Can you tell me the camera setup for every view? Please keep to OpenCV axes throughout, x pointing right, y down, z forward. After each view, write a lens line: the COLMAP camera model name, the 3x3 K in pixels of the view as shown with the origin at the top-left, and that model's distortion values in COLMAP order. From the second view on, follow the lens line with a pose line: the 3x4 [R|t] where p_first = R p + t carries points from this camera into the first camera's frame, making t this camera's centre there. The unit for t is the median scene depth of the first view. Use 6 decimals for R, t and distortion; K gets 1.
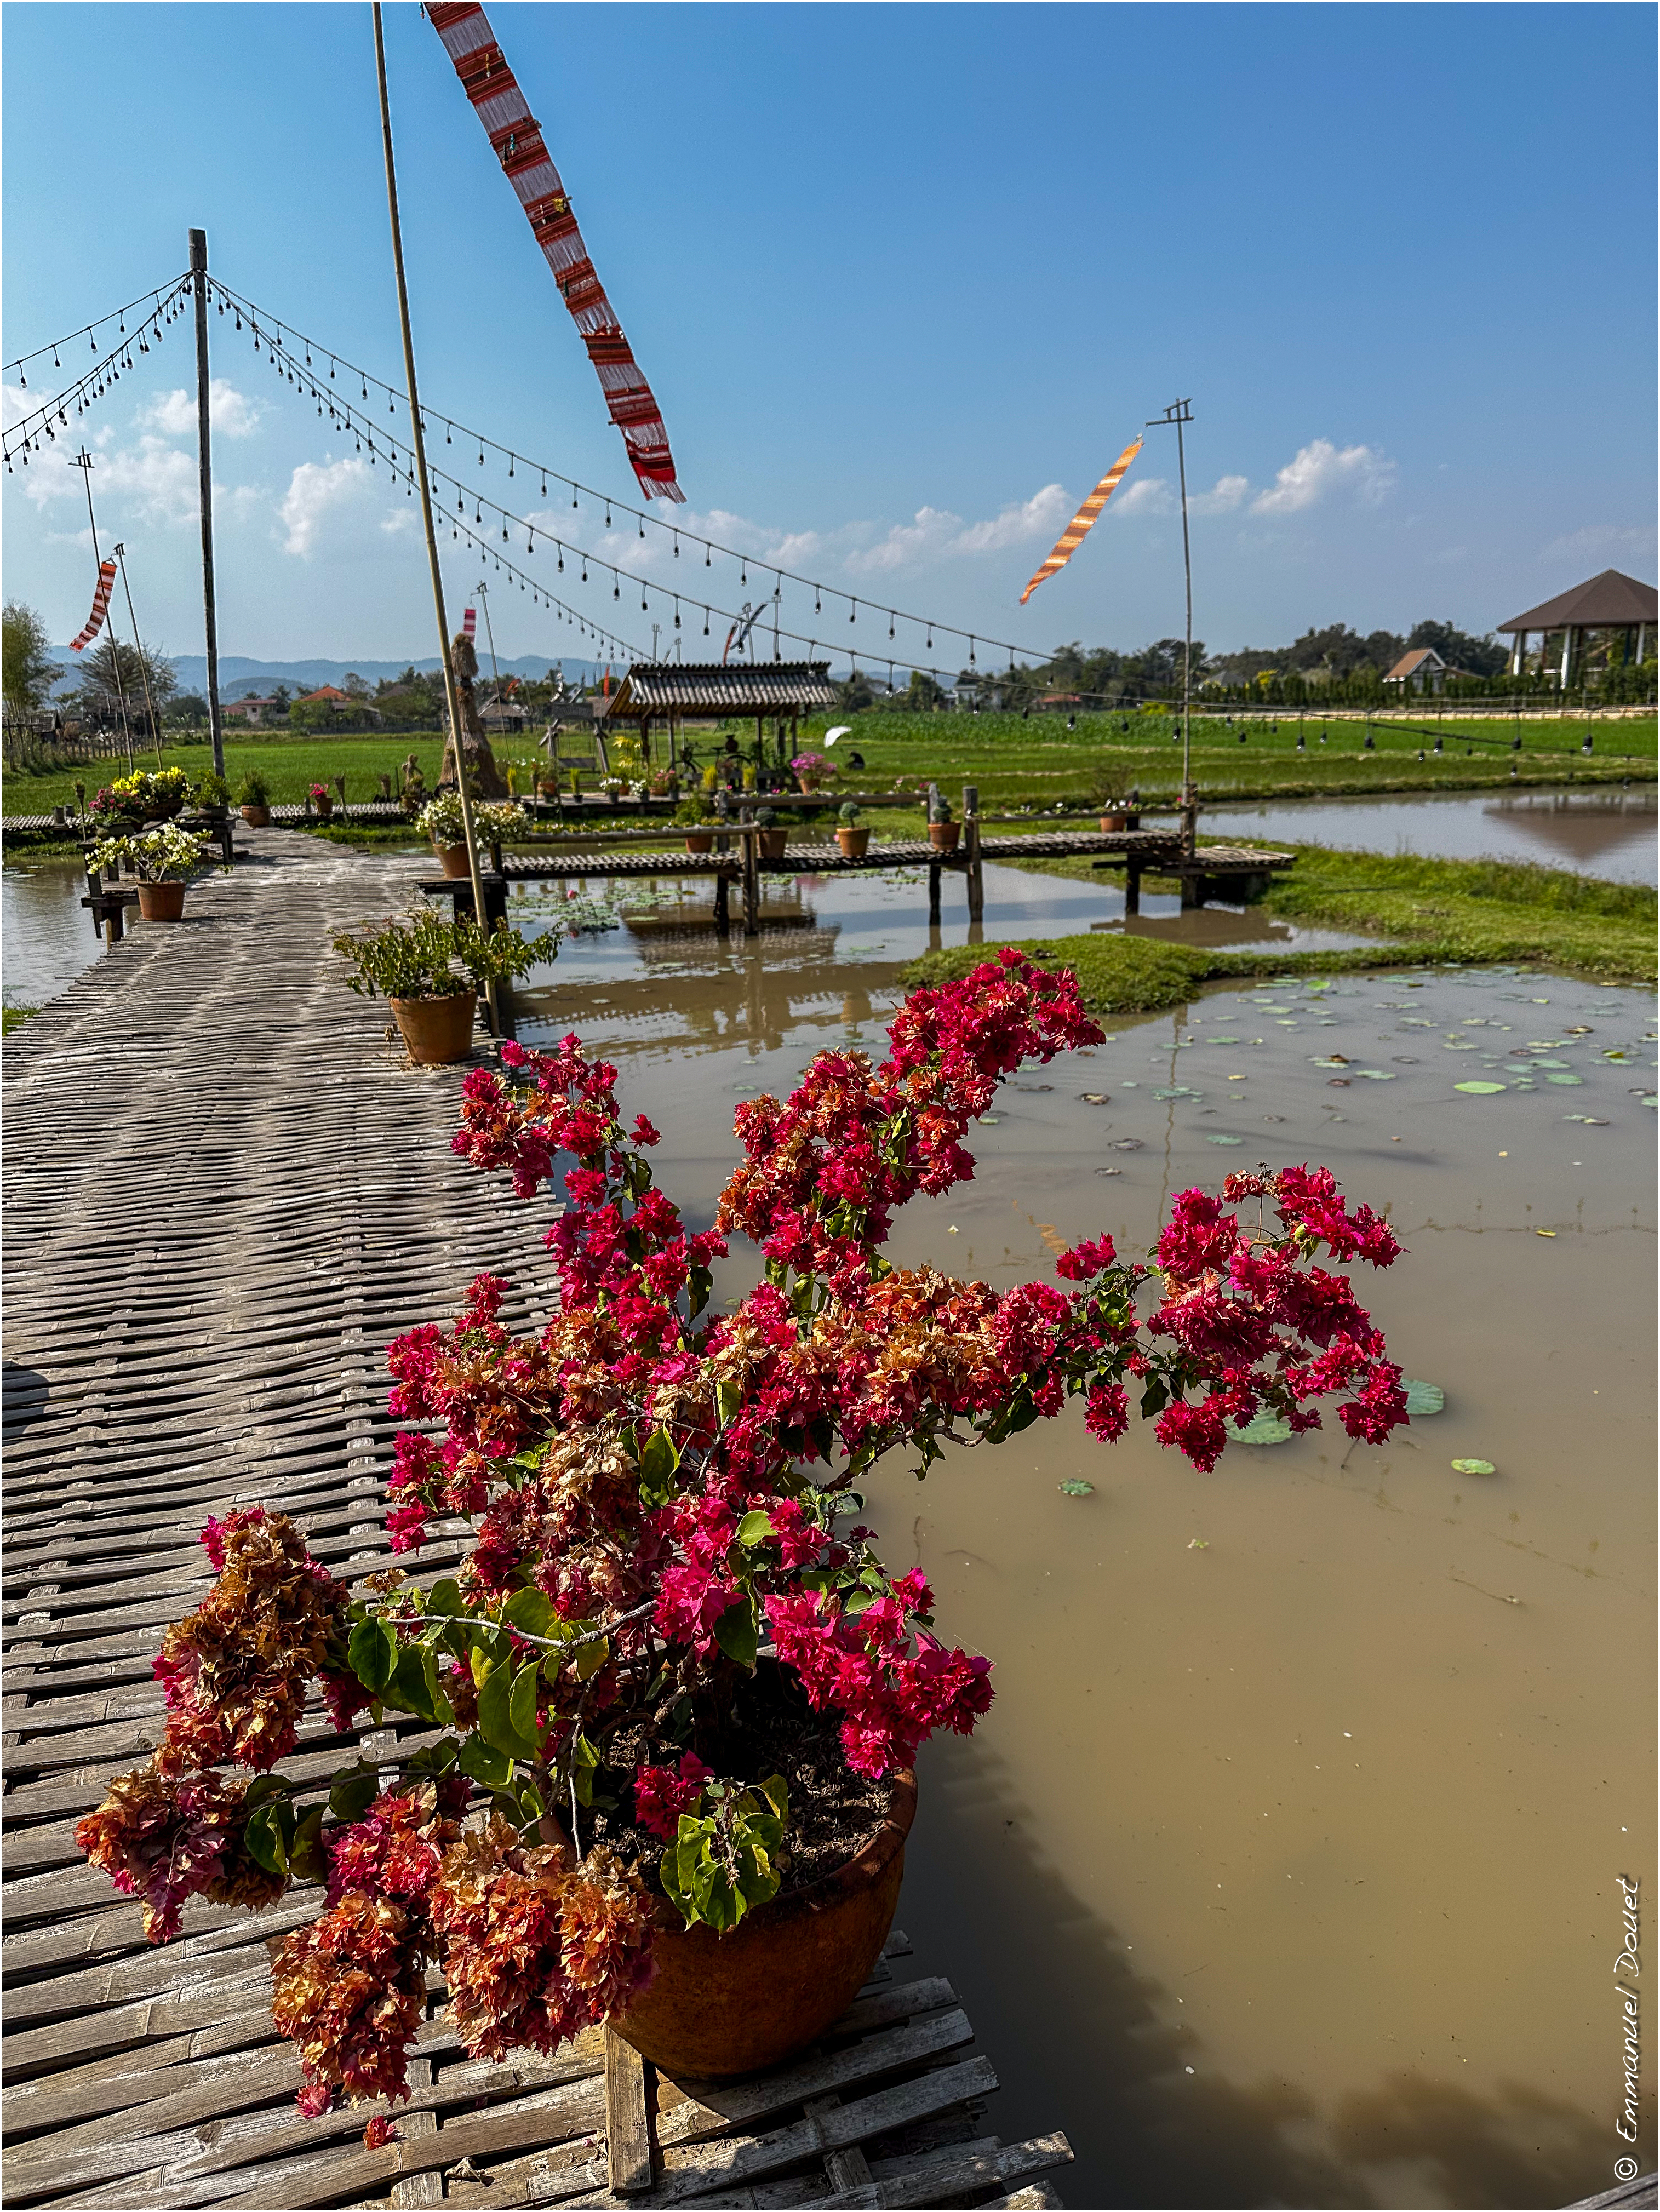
lens RADIAL K [[1547.7, 0, 798.7], [0, 1547.7, 1108.1], [0, 0, 1]] dist [0.079872, -0.000706]
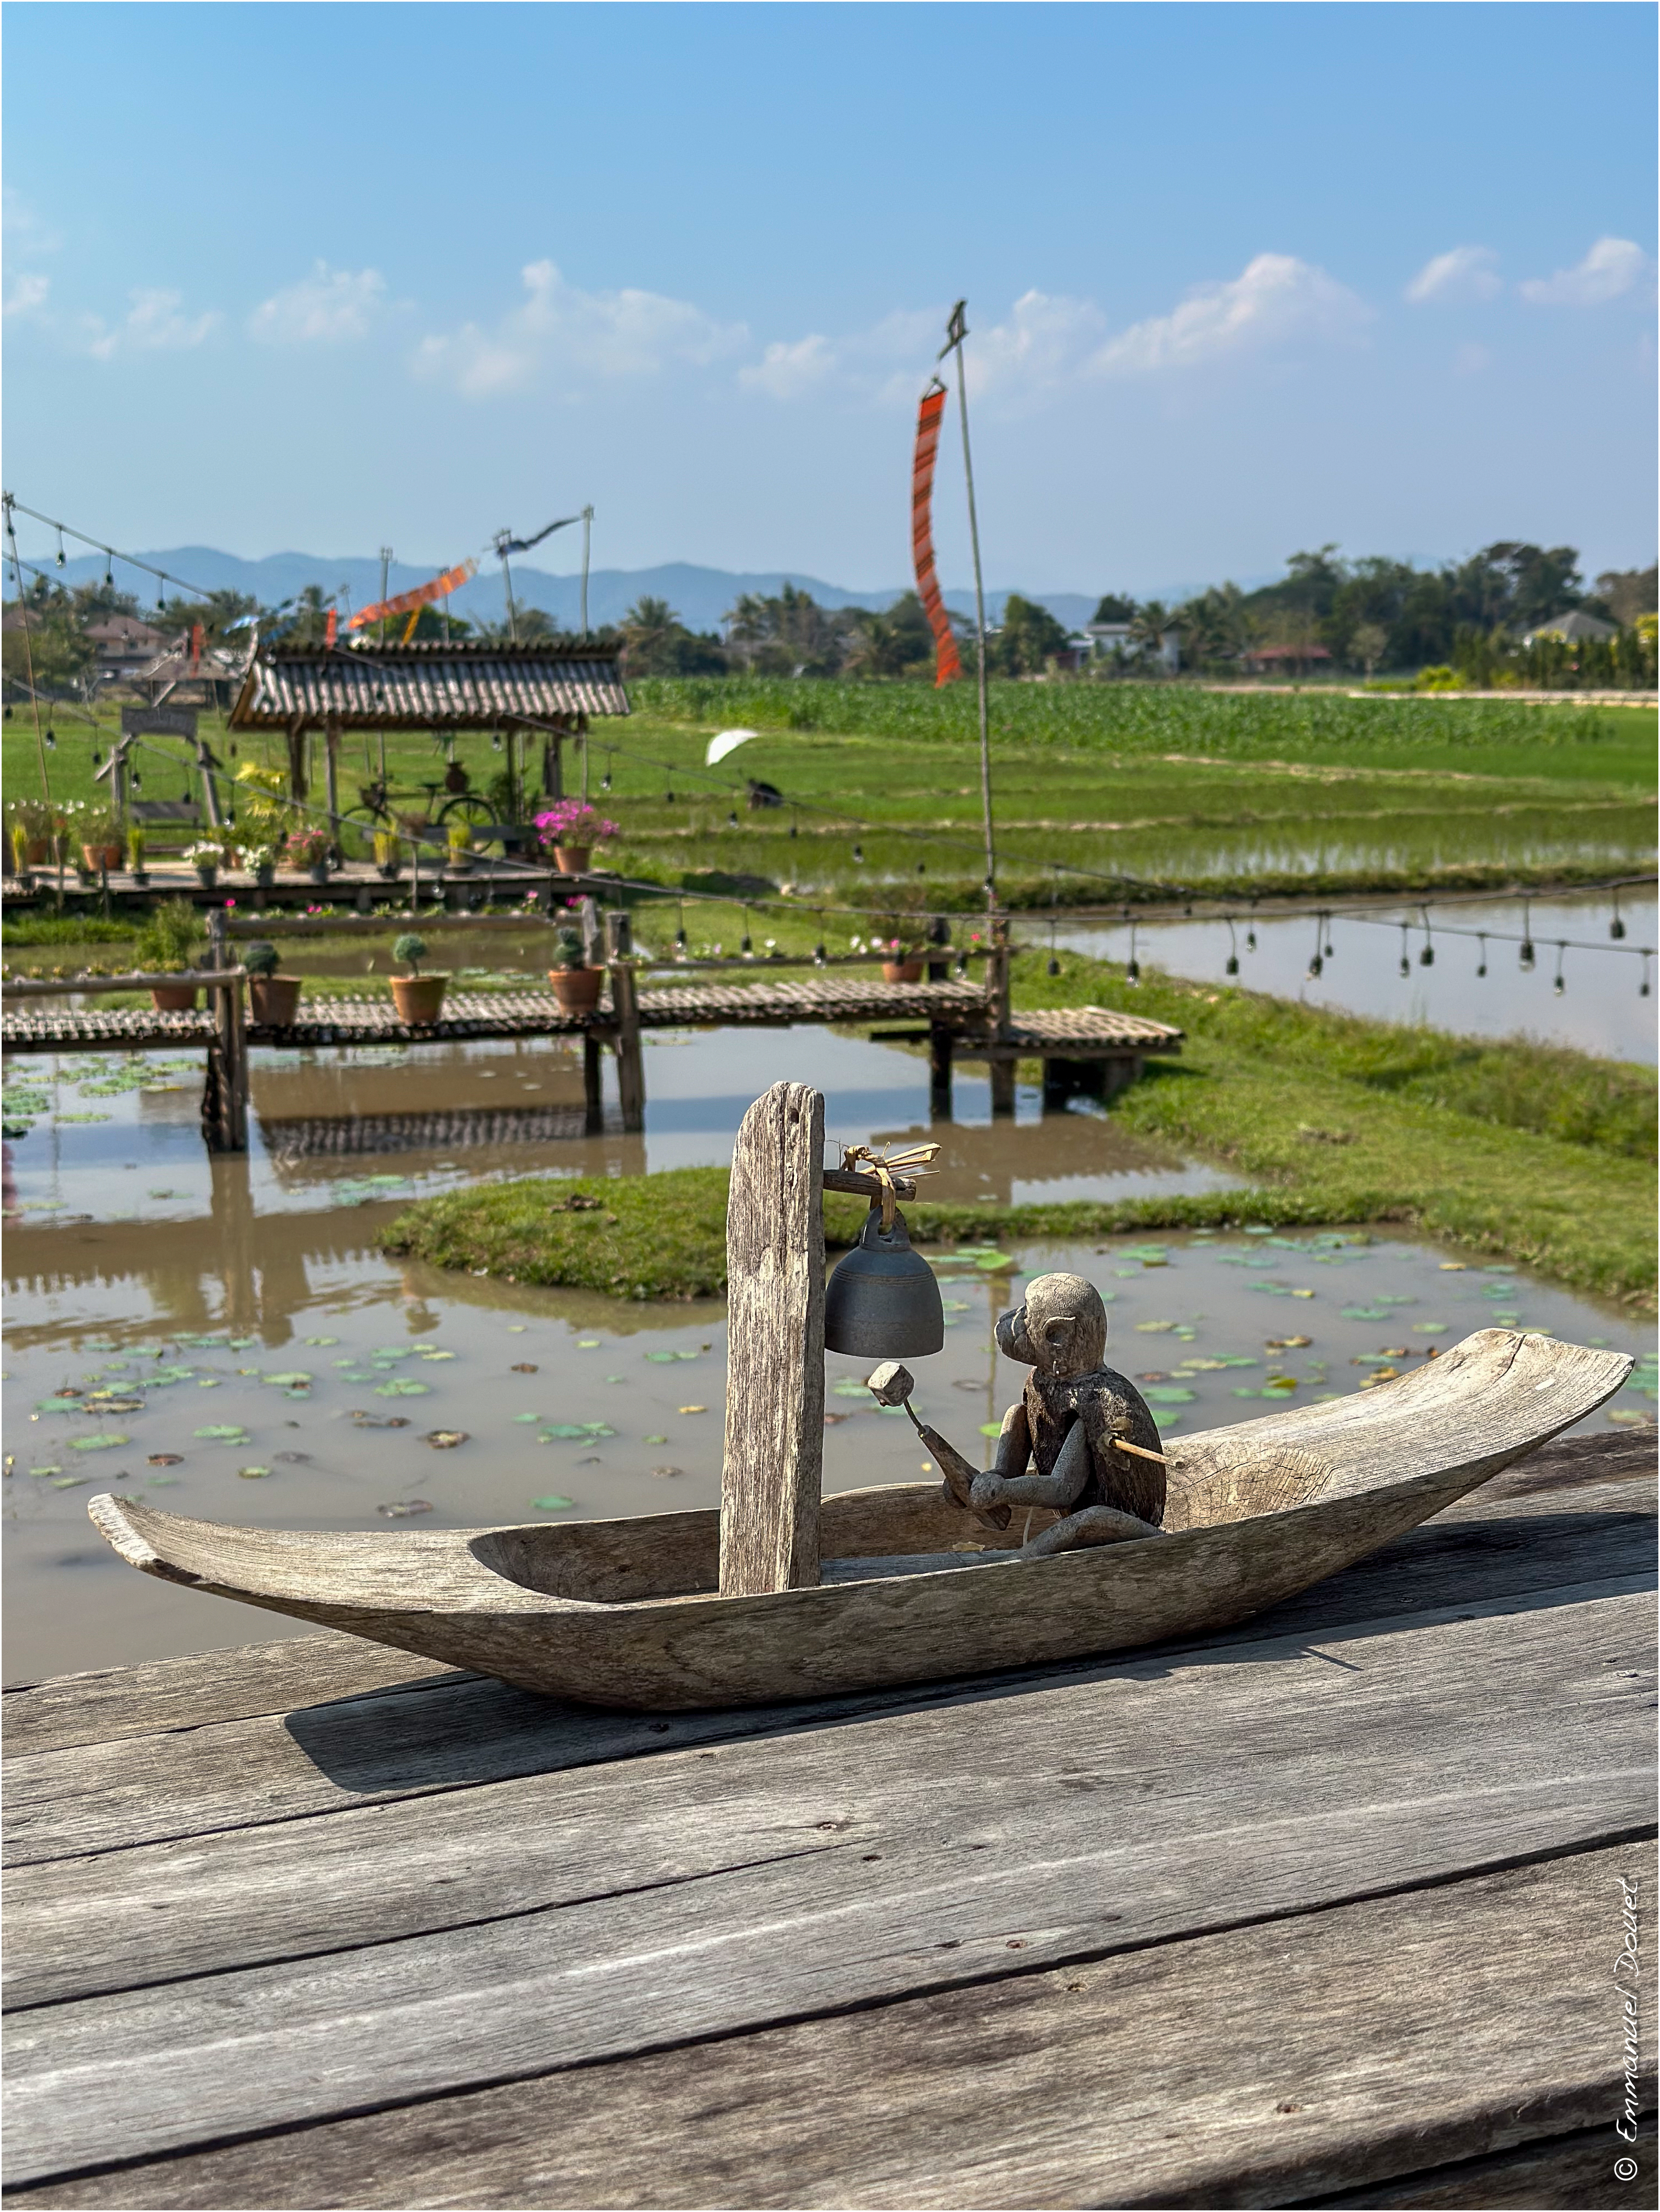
lens RADIAL K [[3051.2, 0, 830.0], [0, 3051.2, 1106.0], [0, 0, 1]] dist [0.017487, 1.788266]
pose [[0.999767, 0.014042, 0.016373, 0.159821], [-0.012210, 0.994174, -0.107092, -0.004448], [-0.017782, 0.106867, 0.994114, -0.163121]]
